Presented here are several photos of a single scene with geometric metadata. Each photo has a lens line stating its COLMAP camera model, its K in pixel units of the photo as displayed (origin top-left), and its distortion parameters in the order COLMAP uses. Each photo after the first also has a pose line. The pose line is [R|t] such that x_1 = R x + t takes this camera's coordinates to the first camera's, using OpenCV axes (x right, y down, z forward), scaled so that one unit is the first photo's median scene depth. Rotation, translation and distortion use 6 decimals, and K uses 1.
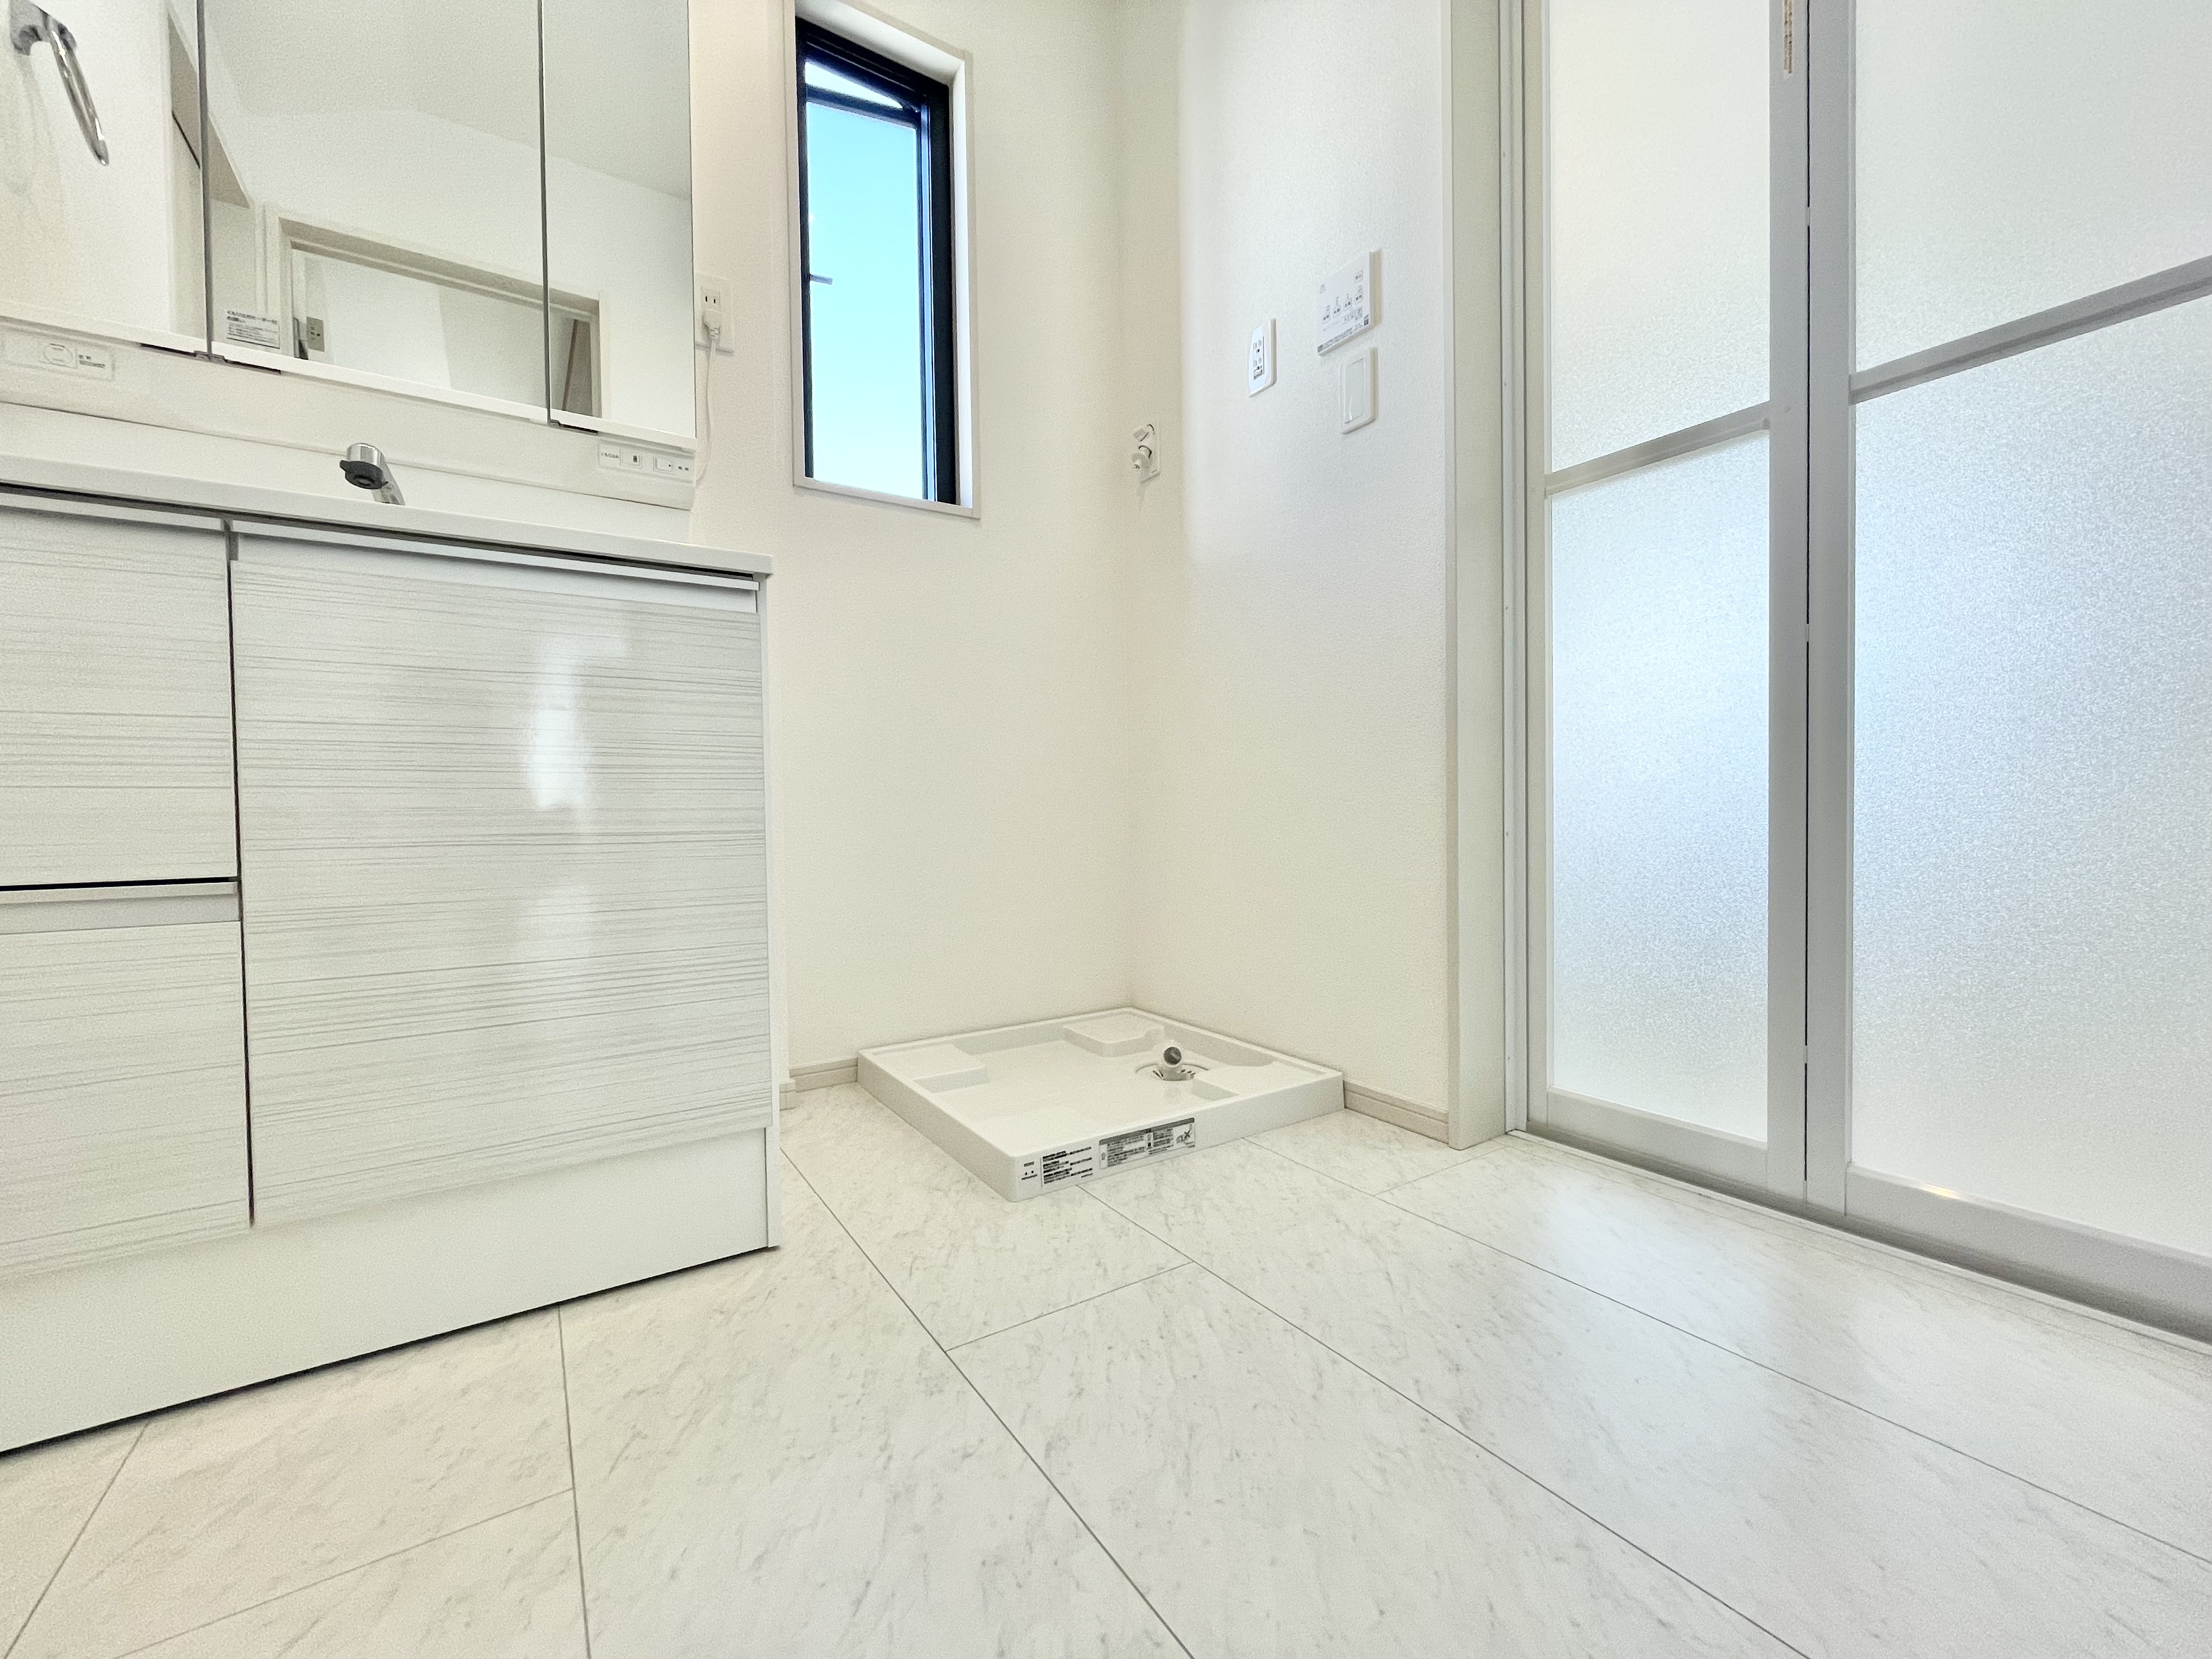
lens RADIAL K [[898.4, 0, 1105.1], [0, 898.4, 826.8], [0, 0, 1]] dist [-0.001121, 0.000261]
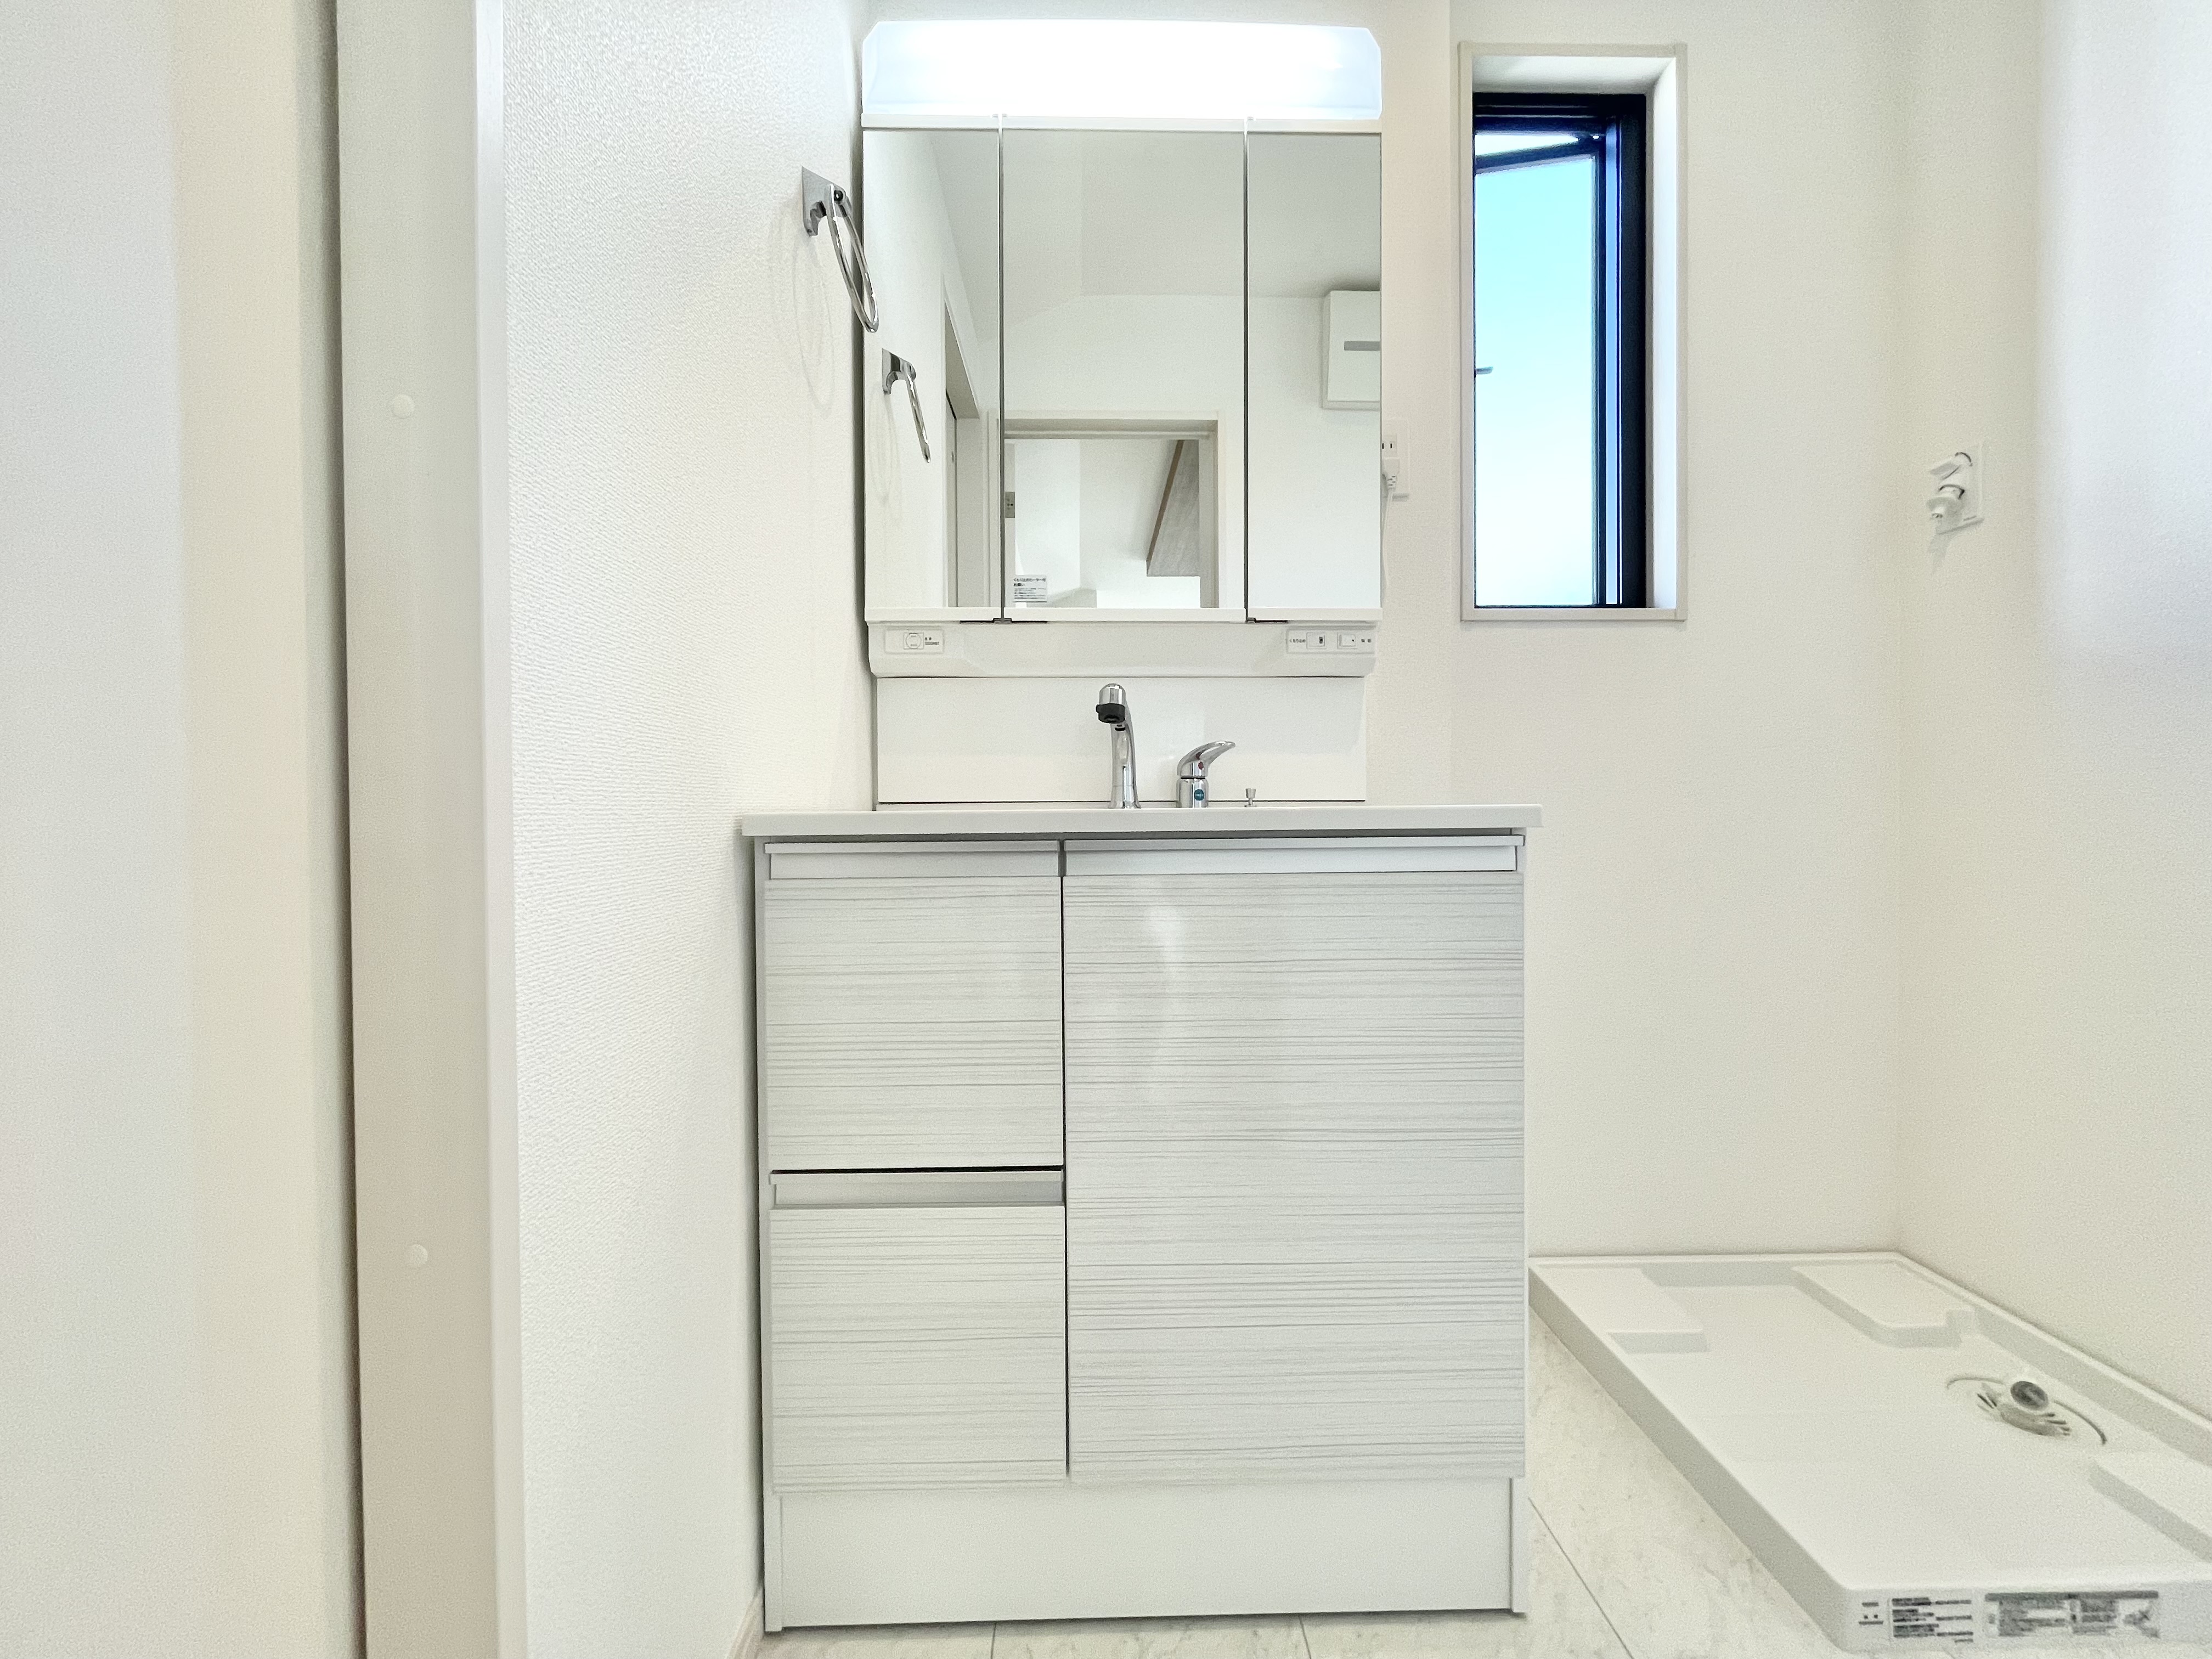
lens RADIAL K [[898.4, 0, 1100.4], [0, 898.4, 823.2], [0, 0, 1]] dist [-0.001121, 0.000261]
pose [[0.846906, 0.016077, -0.531499, -0.211485], [-0.014995, 0.999867, 0.006351, -0.219415], [0.531531, 0.002591, 0.847035, 0.058046]]
